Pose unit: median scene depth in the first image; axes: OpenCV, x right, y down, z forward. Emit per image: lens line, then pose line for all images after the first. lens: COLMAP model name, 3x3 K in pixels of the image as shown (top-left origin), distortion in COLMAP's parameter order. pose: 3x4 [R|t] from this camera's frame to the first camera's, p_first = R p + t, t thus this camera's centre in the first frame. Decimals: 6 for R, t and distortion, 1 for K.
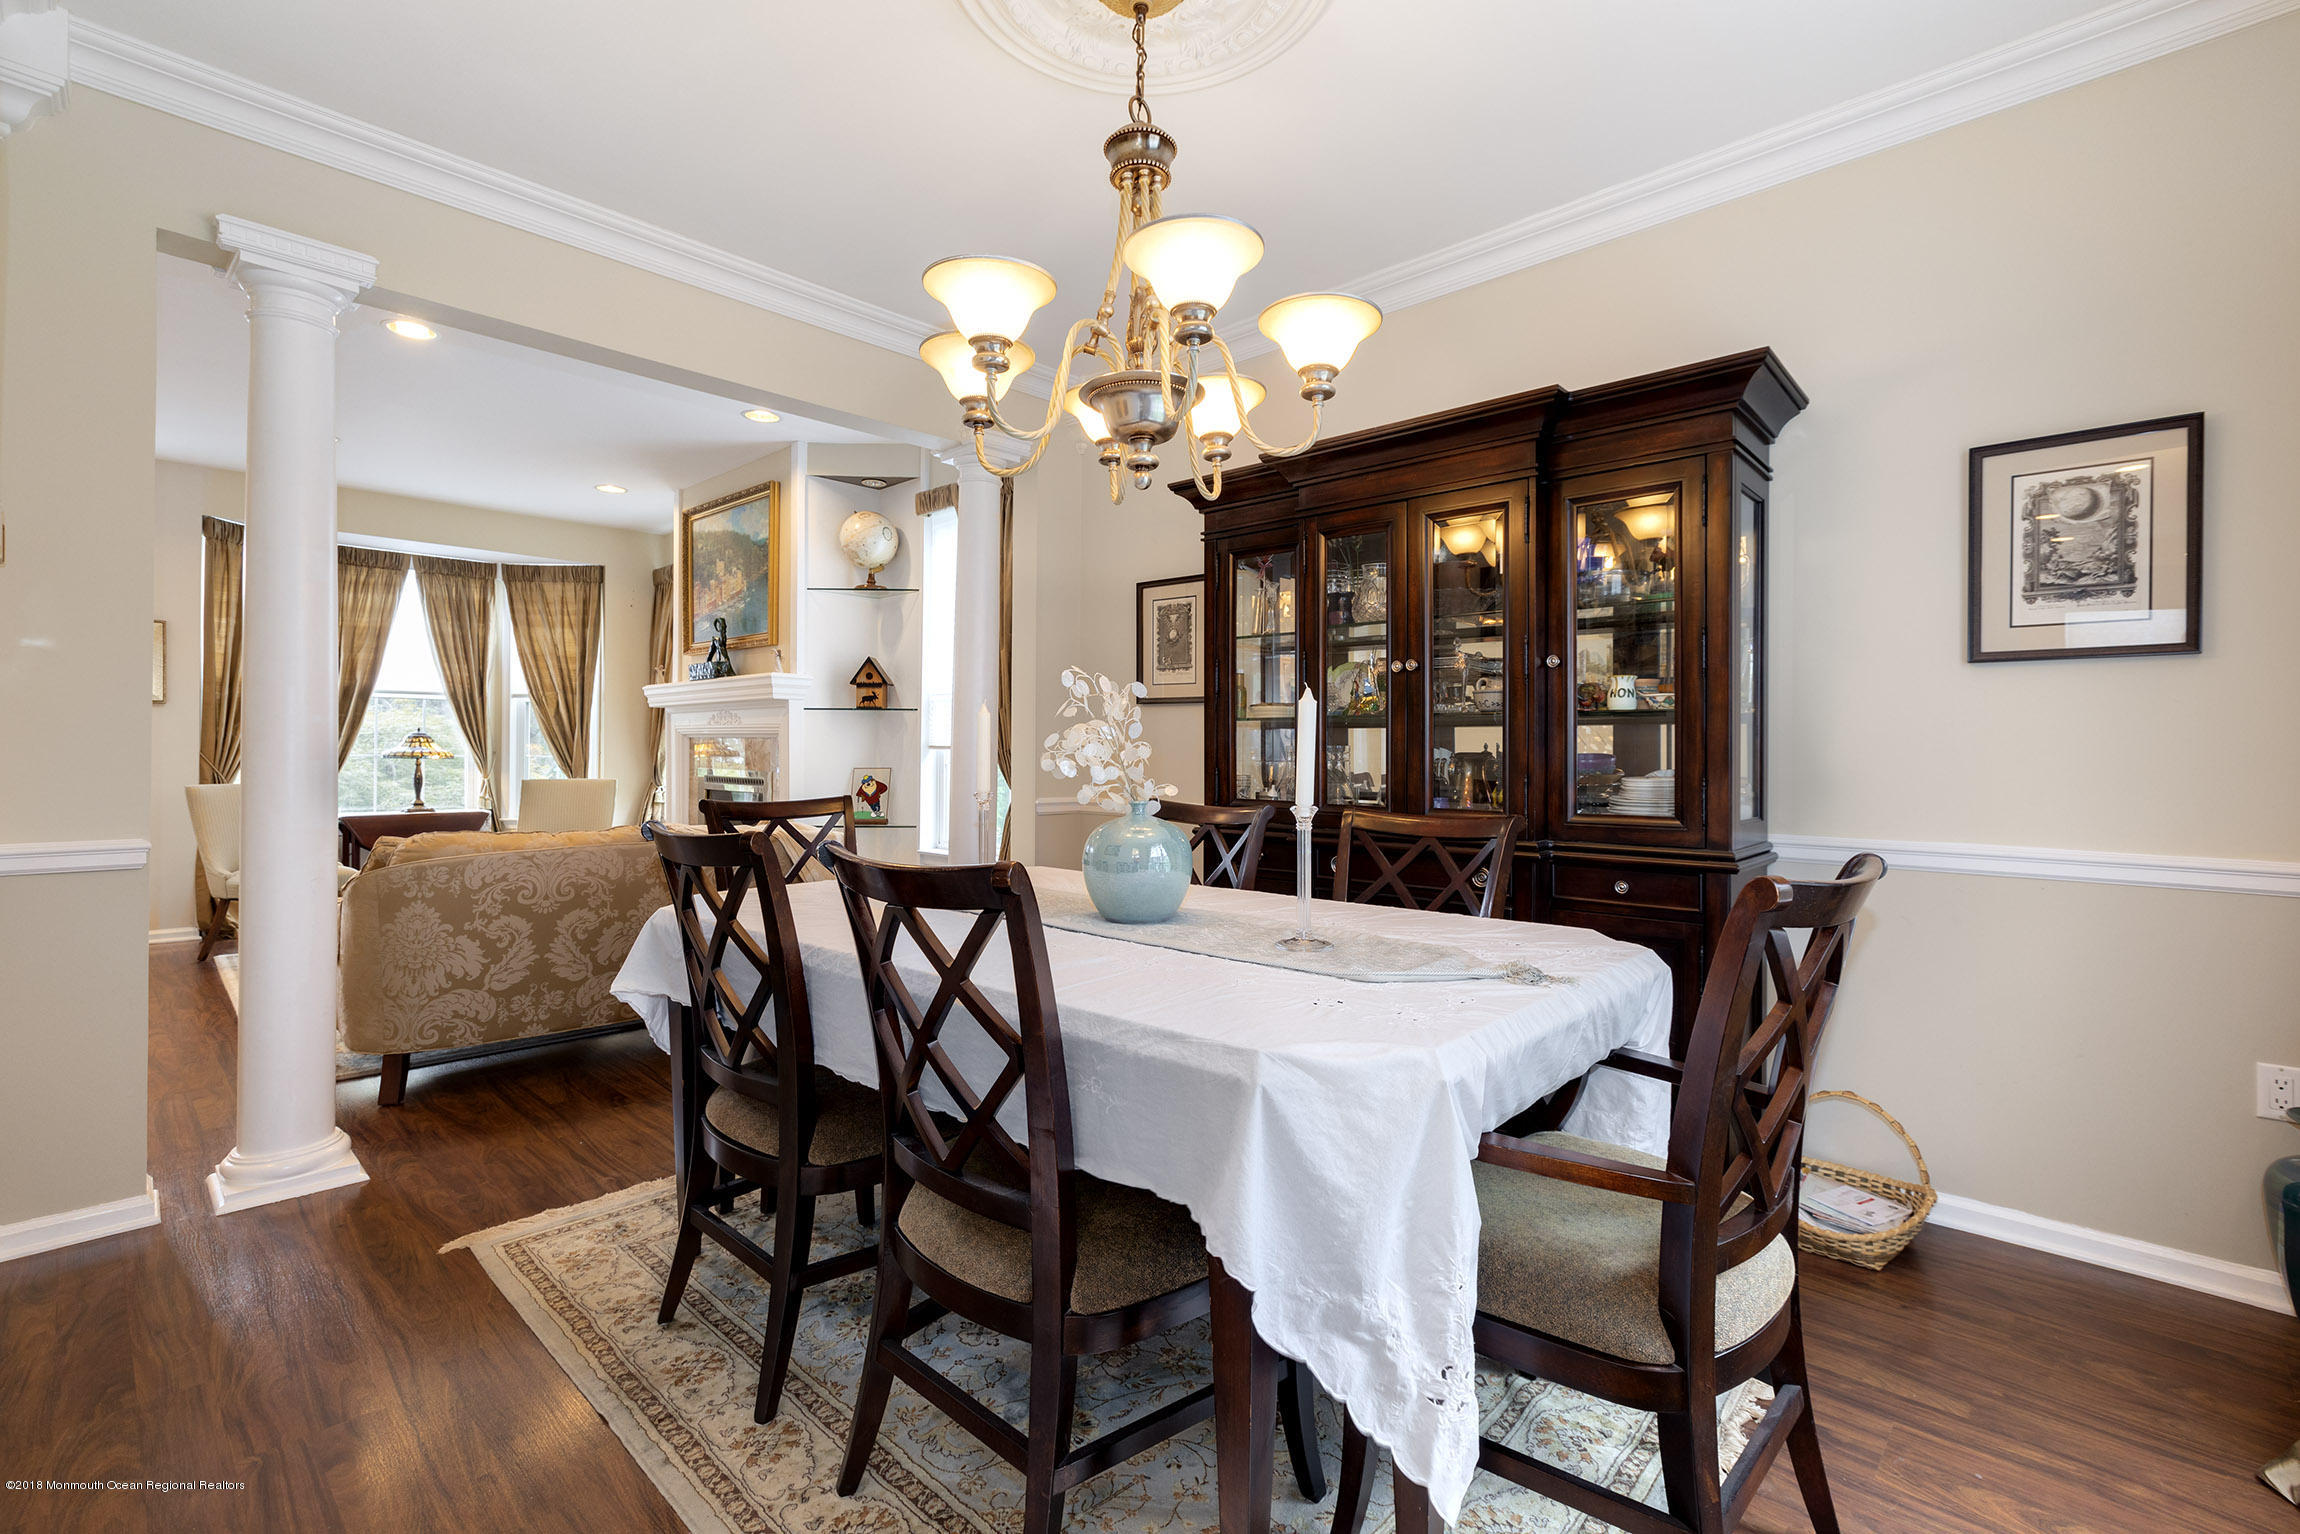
lens RADIAL K [[1037.7, 0, 1163.7], [0, 1037.7, 753.6], [0, 0, 1]] dist [-0.000420, -0.001324]
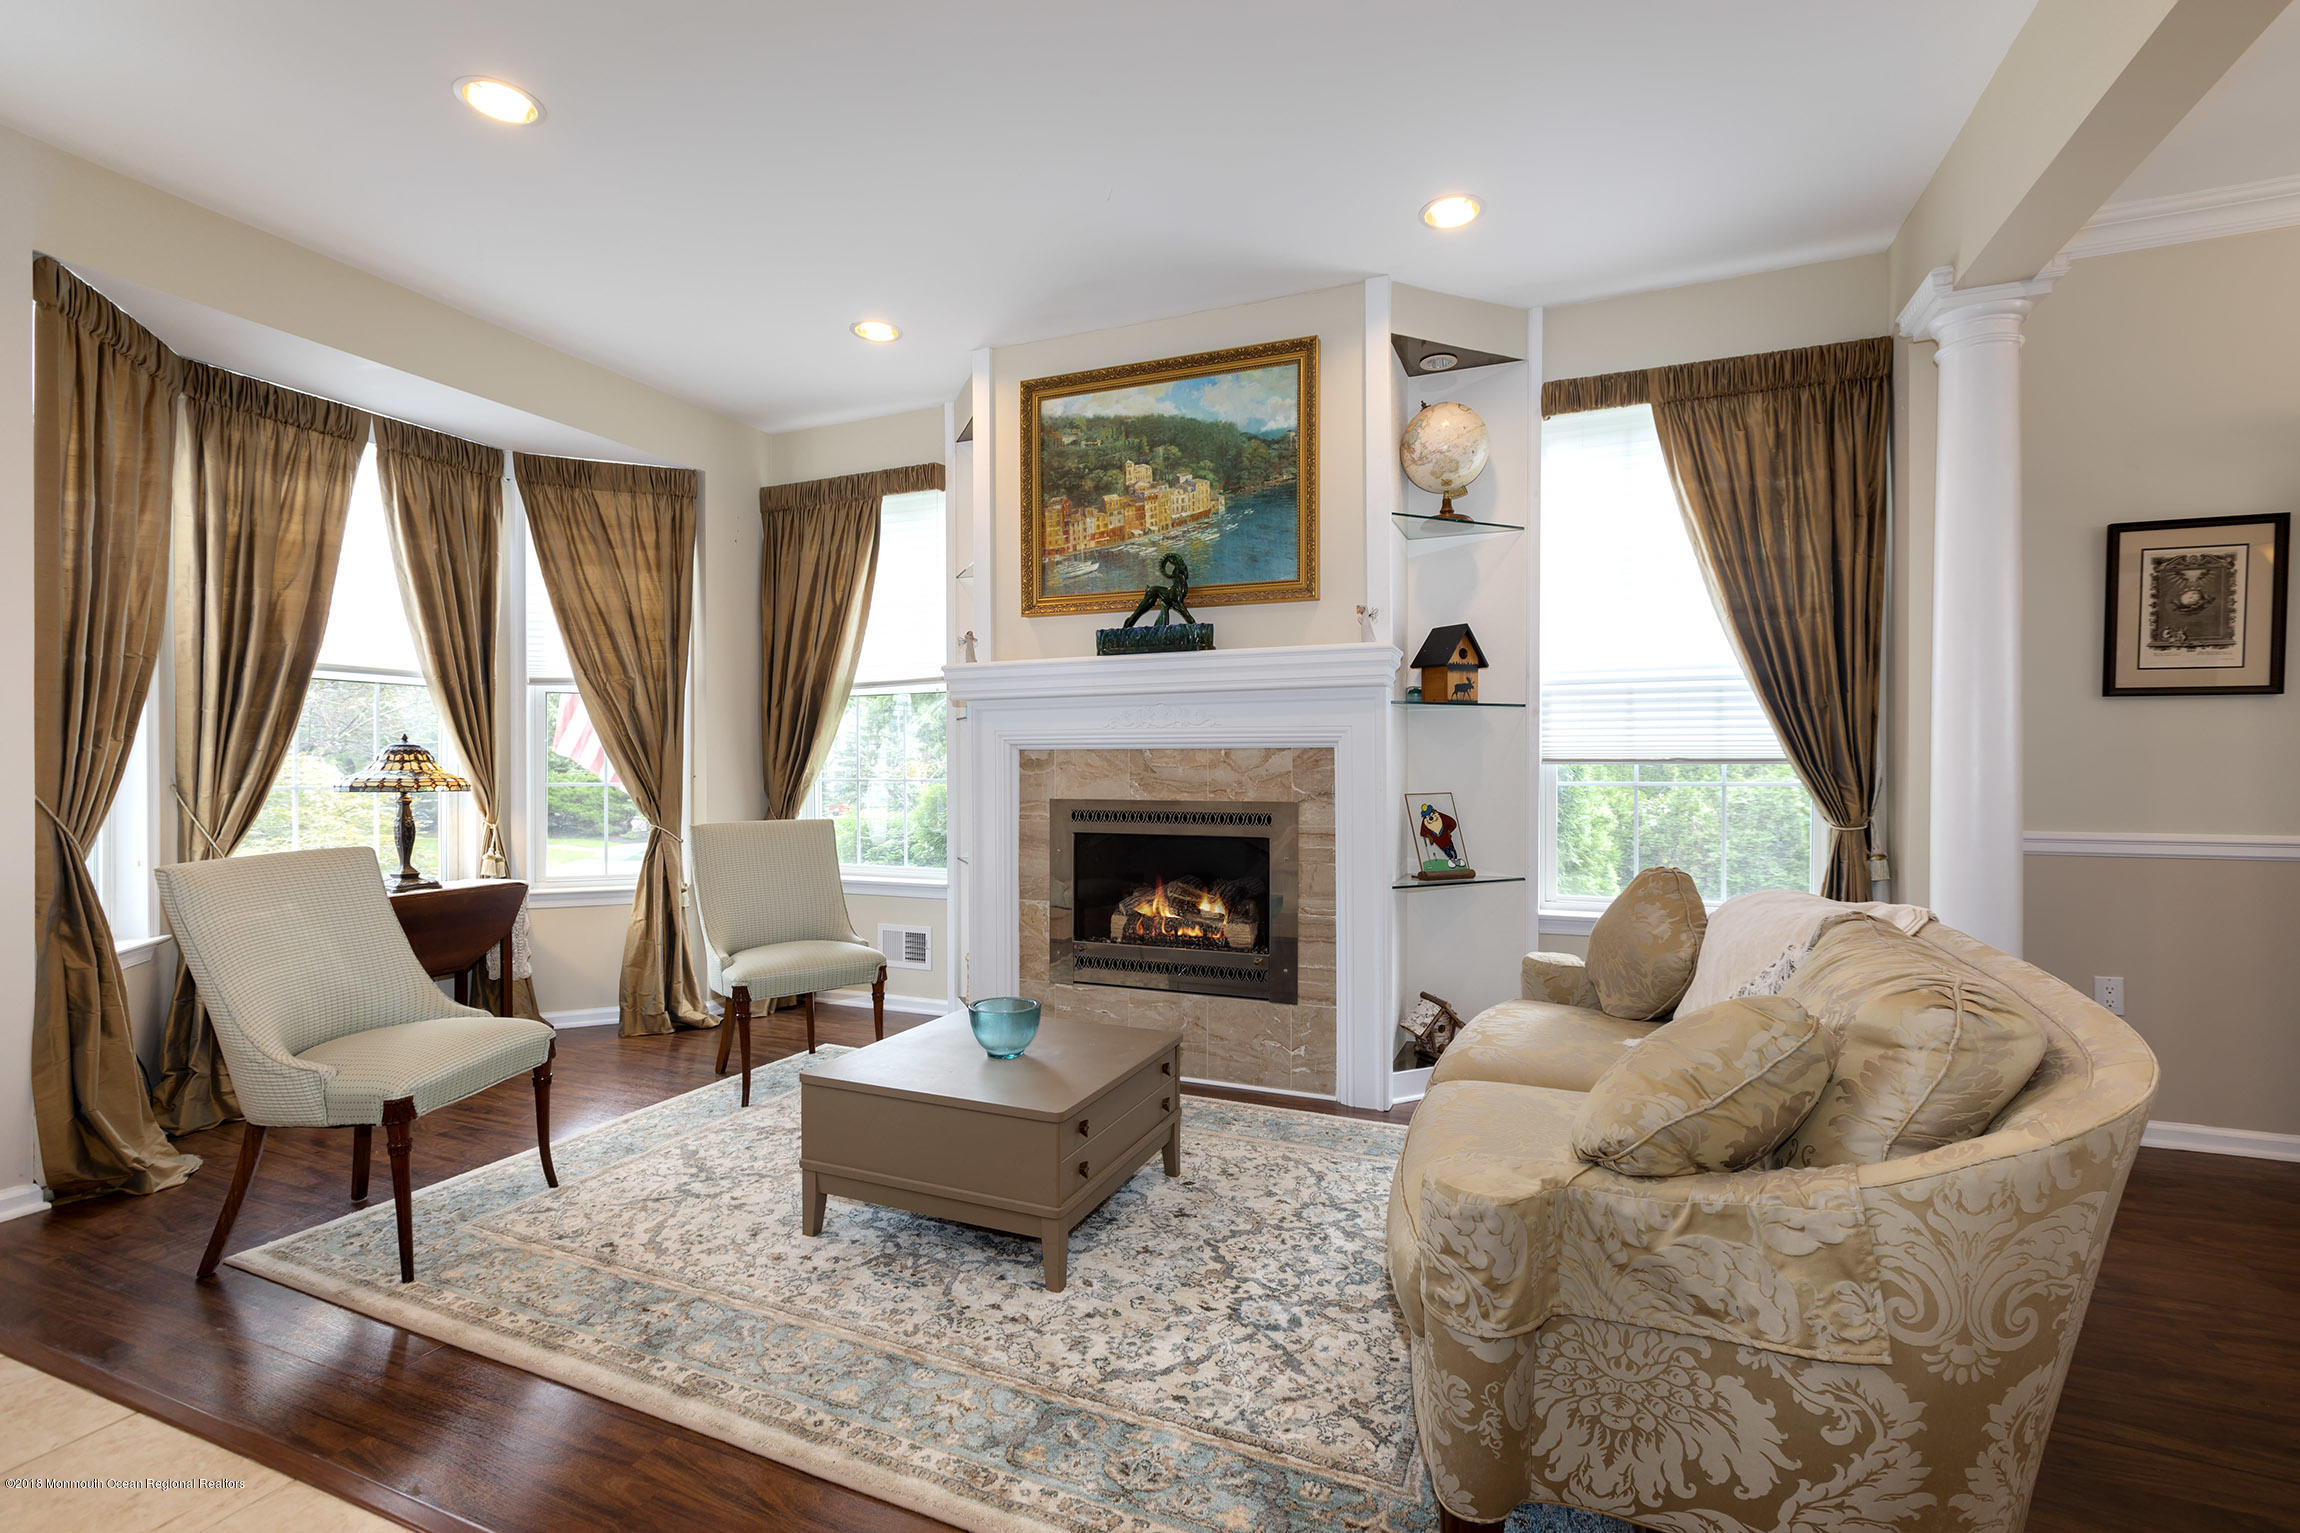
lens RADIAL K [[1037.7, 0, 1153.4], [0, 1037.7, 778.3], [0, 0, 1]] dist [-0.000420, -0.001324]
pose [[0.935446, -0.013022, 0.353230, -0.544988], [0.010182, 0.999899, 0.009897, -0.003374], [-0.353323, -0.005661, 0.935484, 0.353049]]
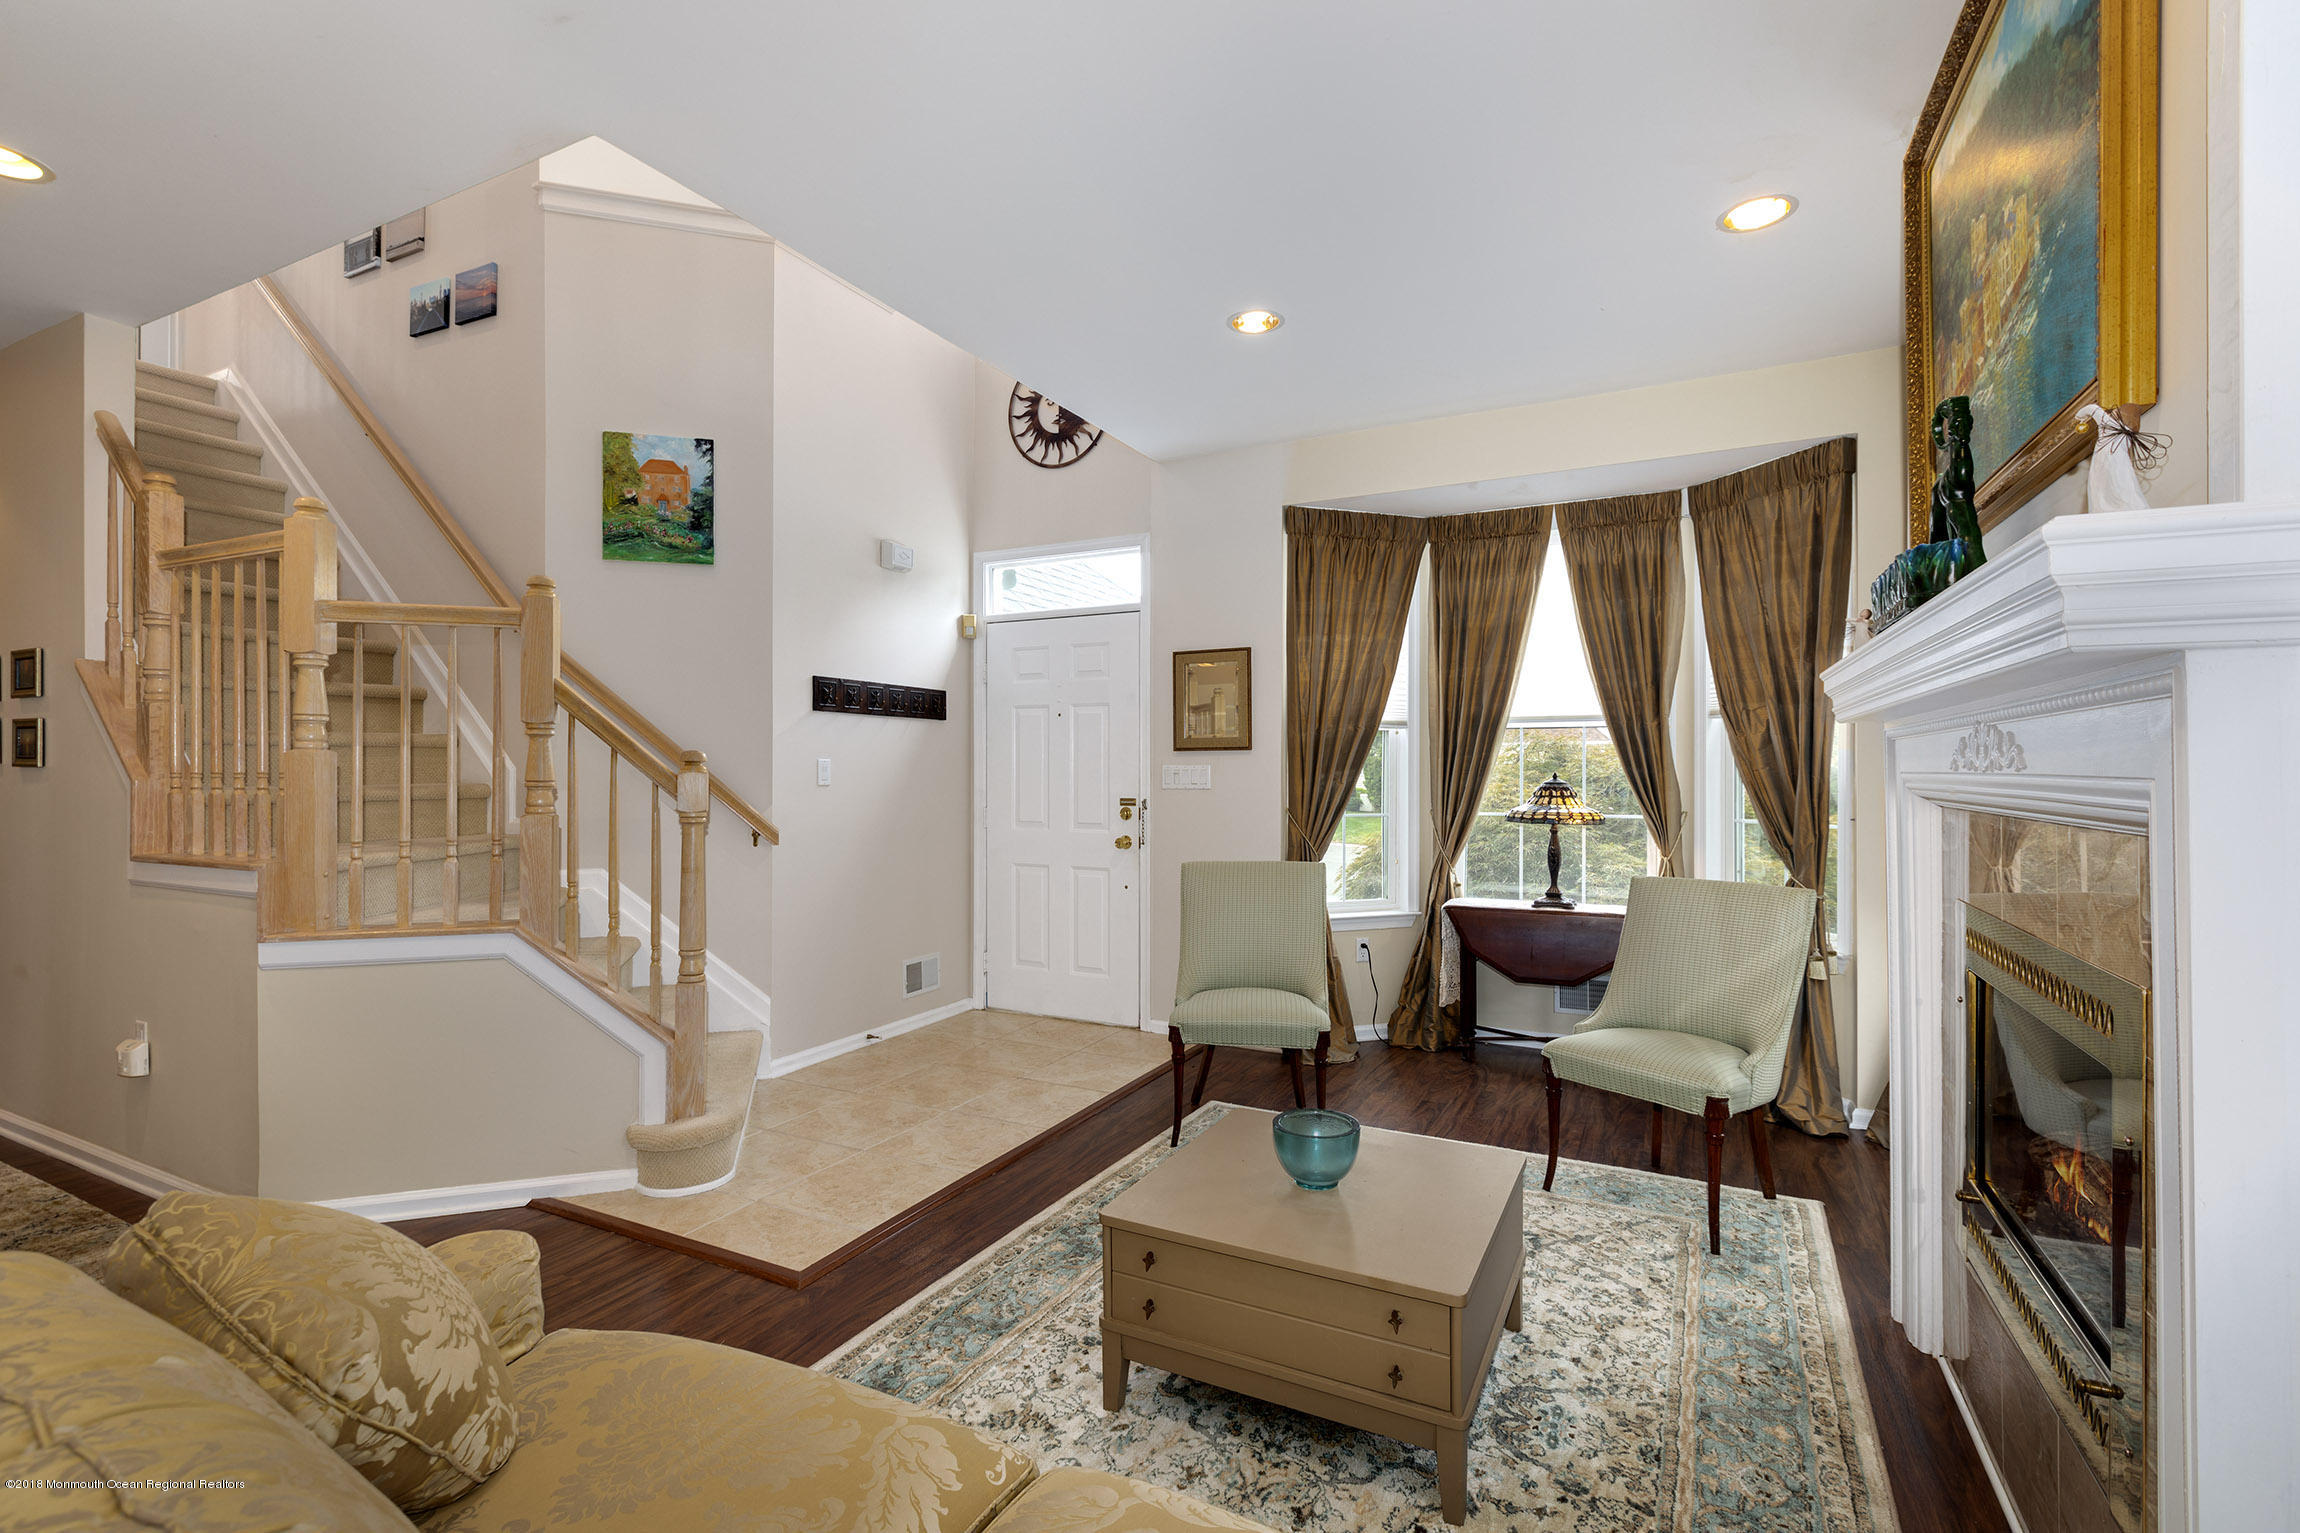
lens RADIAL K [[1037.7, 0, 1150.8], [0, 1037.7, 763.1], [0, 0, 1]] dist [-0.000420, -0.001324]
pose [[0.283264, -0.015567, -0.958916, -0.180220], [-0.001054, 0.999863, -0.016543, -0.020978], [0.959041, 0.005697, 0.283209, 0.584493]]
